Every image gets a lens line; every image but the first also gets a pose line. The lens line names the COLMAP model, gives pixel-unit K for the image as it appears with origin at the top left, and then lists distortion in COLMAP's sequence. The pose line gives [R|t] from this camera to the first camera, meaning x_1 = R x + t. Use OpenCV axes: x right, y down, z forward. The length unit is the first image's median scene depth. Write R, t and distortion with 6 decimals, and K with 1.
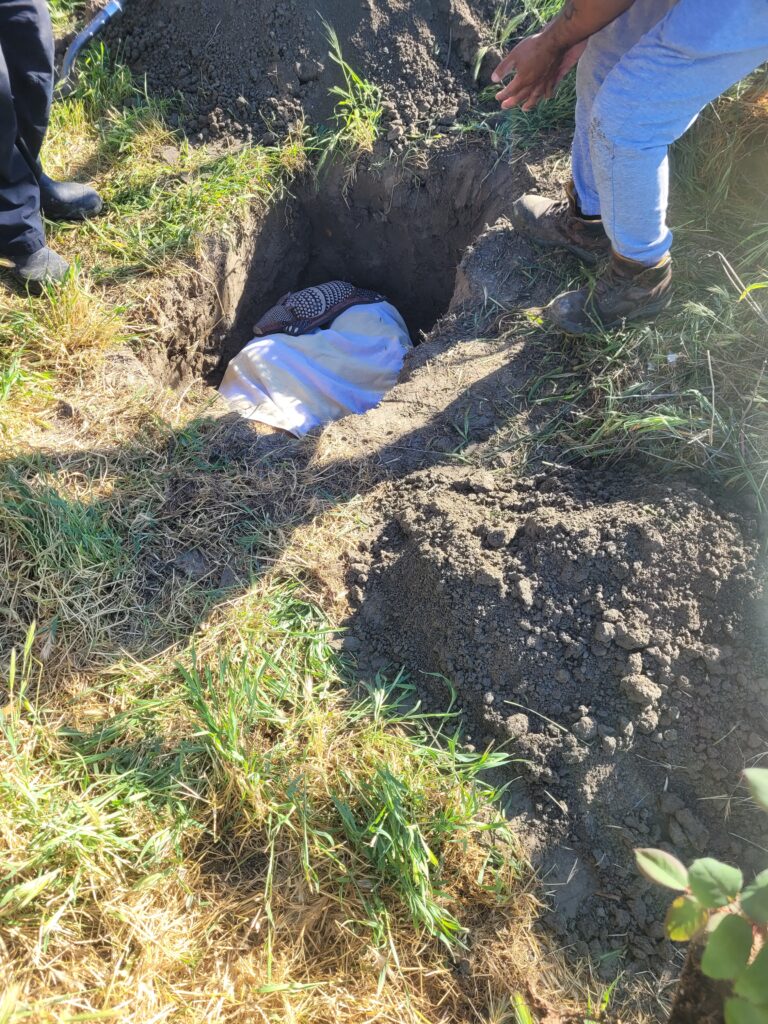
lens RADIAL K [[826.4, 0, 384.0], [0, 826.4, 512.0], [0, 0, 1]] dist [0.009473, -0.000770]
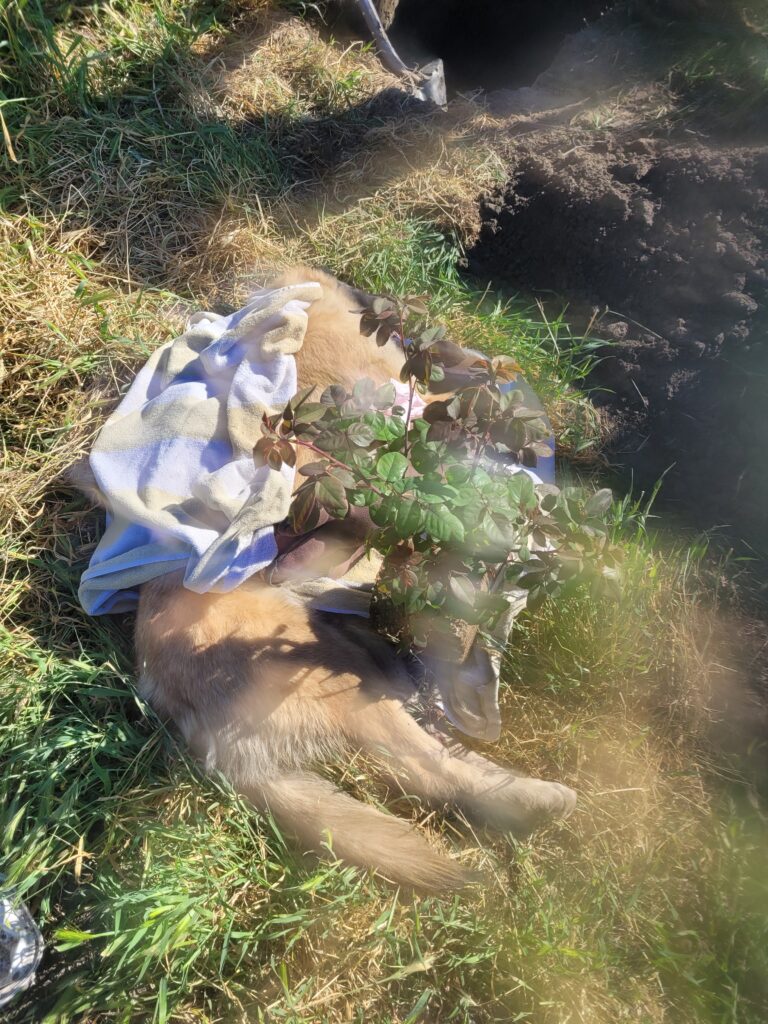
lens RADIAL K [[826.4, 0, 384.0], [0, 826.4, 512.0], [0, 0, 1]] dist [0.009473, -0.000770]
pose [[0.981444, 0.157696, -0.109087, 0.013750], [-0.134880, 0.972122, 0.191796, 0.313029], [0.136291, -0.173523, 0.975353, -0.161608]]
